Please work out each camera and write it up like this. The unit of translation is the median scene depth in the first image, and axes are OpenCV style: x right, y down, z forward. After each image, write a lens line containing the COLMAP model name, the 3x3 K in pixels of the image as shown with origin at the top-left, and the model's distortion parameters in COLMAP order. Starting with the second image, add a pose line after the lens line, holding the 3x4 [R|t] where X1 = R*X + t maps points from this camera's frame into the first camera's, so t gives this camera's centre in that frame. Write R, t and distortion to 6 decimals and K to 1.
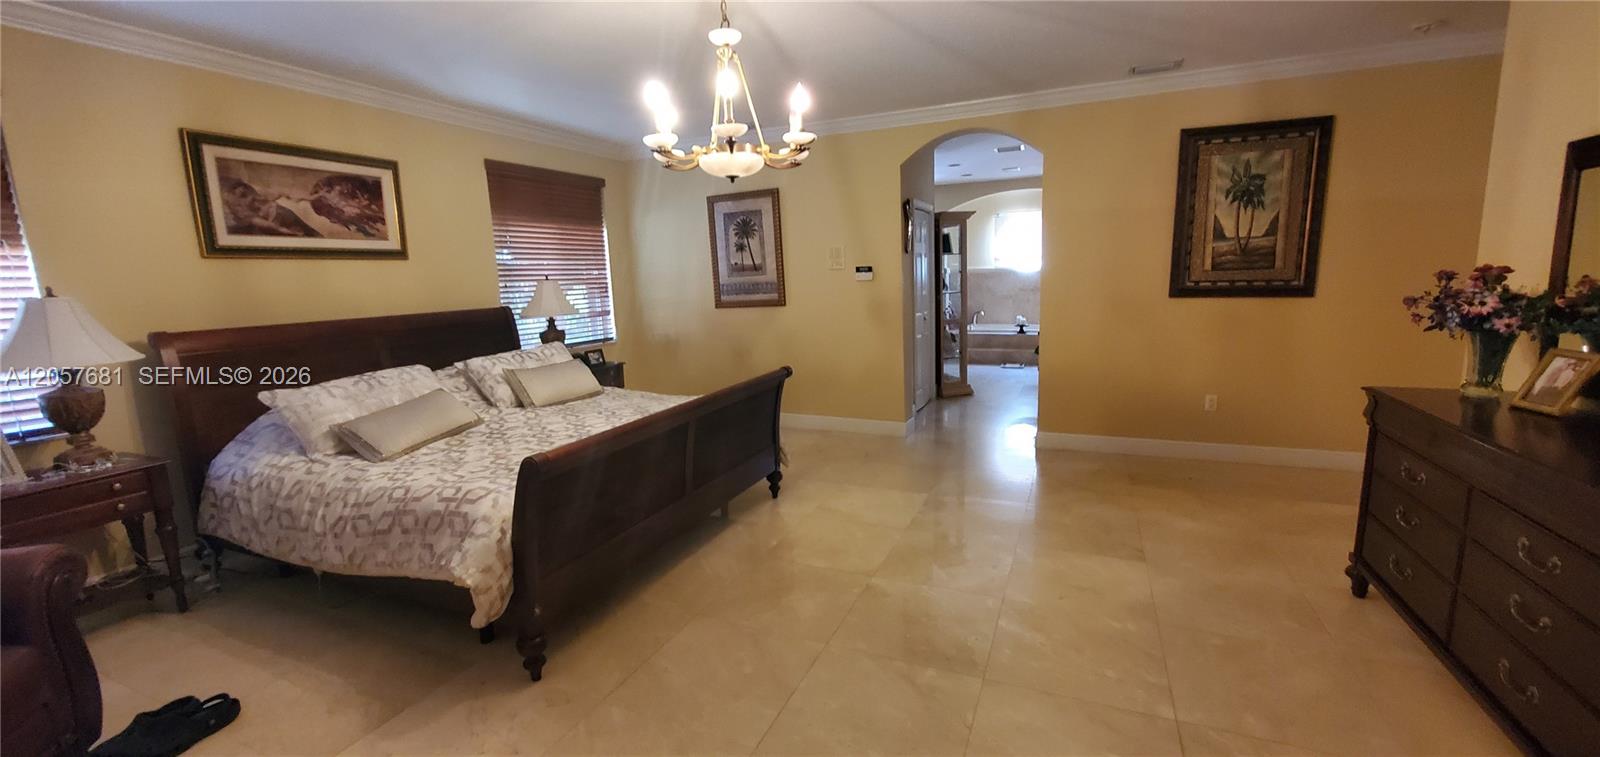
lens RADIAL K [[637.6, 0, 796.6], [0, 637.6, 375.1], [0, 0, 1]] dist [-0.002629, 0.000162]
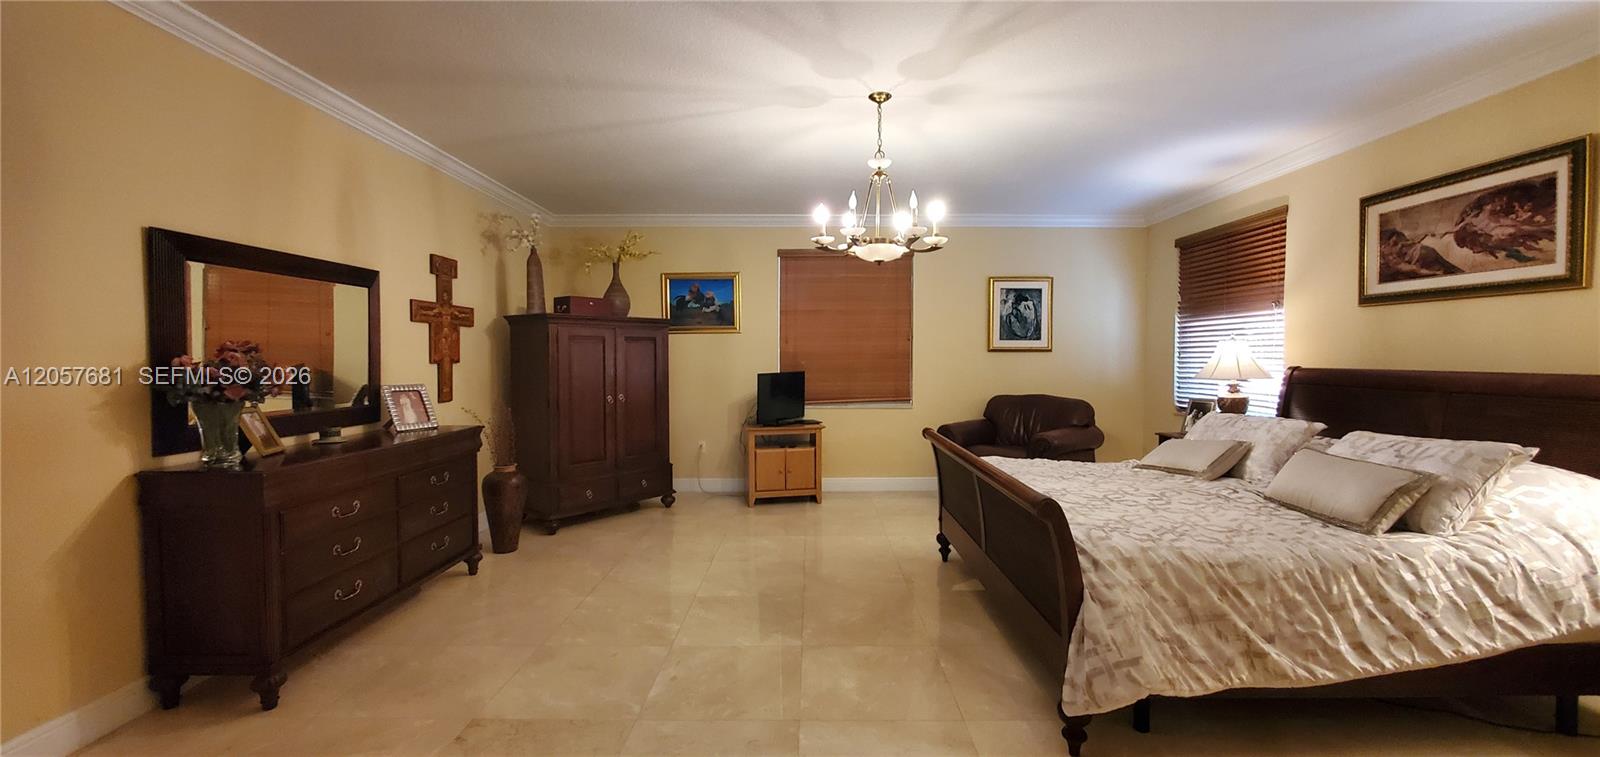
lens RADIAL K [[637.6, 0, 799.0], [0, 637.6, 369.2], [0, 0, 1]] dist [-0.002629, 0.000162]
pose [[-0.918059, 0.038346, -0.394584, 0.398950], [-0.036939, 0.982707, 0.181444, -0.216716], [0.394718, 0.181152, -0.900767, 1.465634]]
